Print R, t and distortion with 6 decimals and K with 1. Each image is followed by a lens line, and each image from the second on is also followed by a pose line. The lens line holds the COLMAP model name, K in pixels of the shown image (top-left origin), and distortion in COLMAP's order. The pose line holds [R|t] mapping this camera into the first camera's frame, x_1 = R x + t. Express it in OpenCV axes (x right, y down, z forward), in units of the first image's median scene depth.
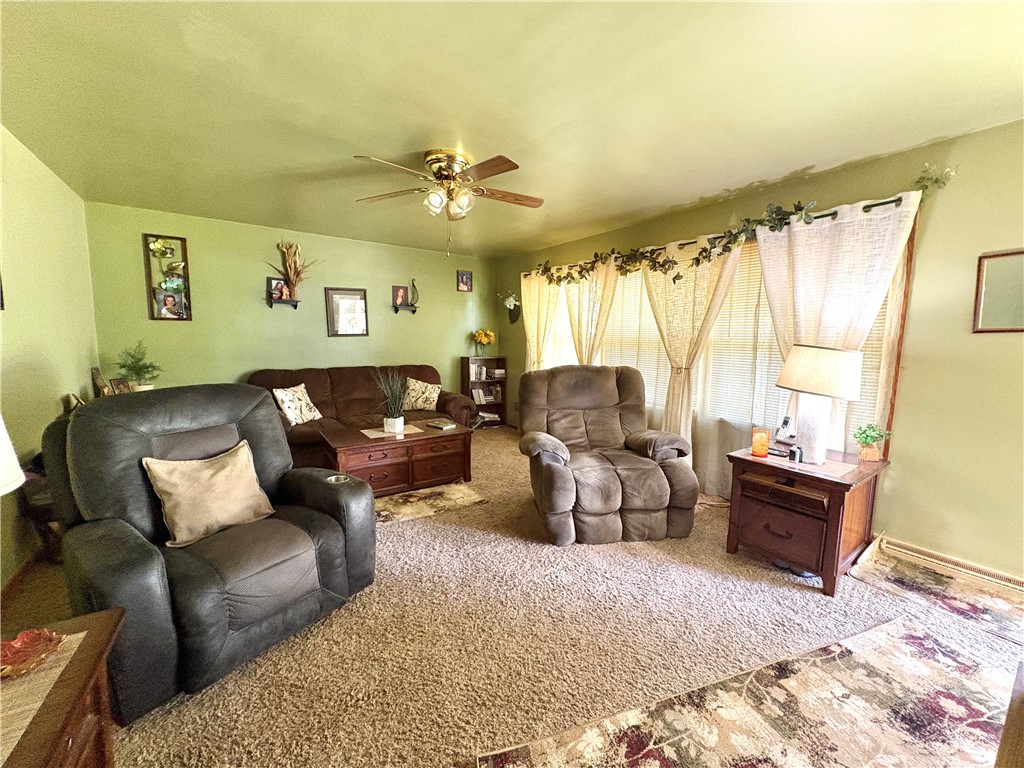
lens RADIAL K [[411.5, 0, 512.0], [0, 411.5, 384.0], [0, 0, 1]] dist [-0.000339, -0.000119]
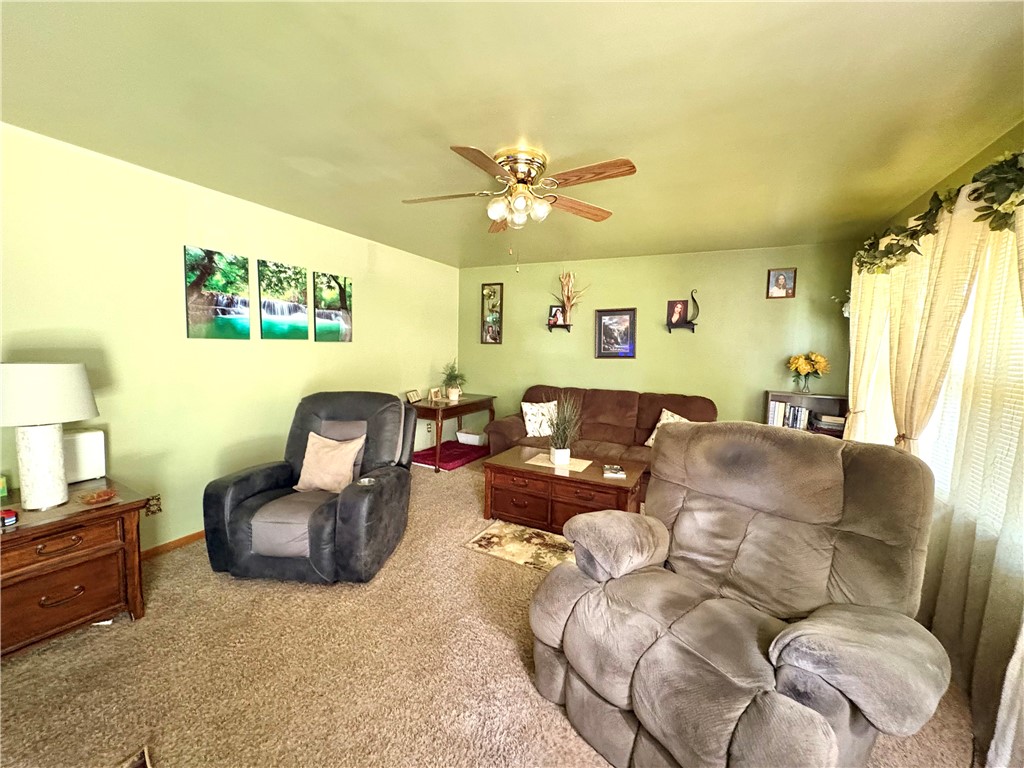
lens RADIAL K [[411.5, 0, 512.0], [0, 411.5, 384.0], [0, 0, 1]] dist [-0.000339, -0.000119]
pose [[0.486311, 0.078874, -0.870219, 0.402704], [-0.114248, 0.993108, 0.026166, -0.064702], [0.866285, 0.086697, 0.491970, 0.389230]]
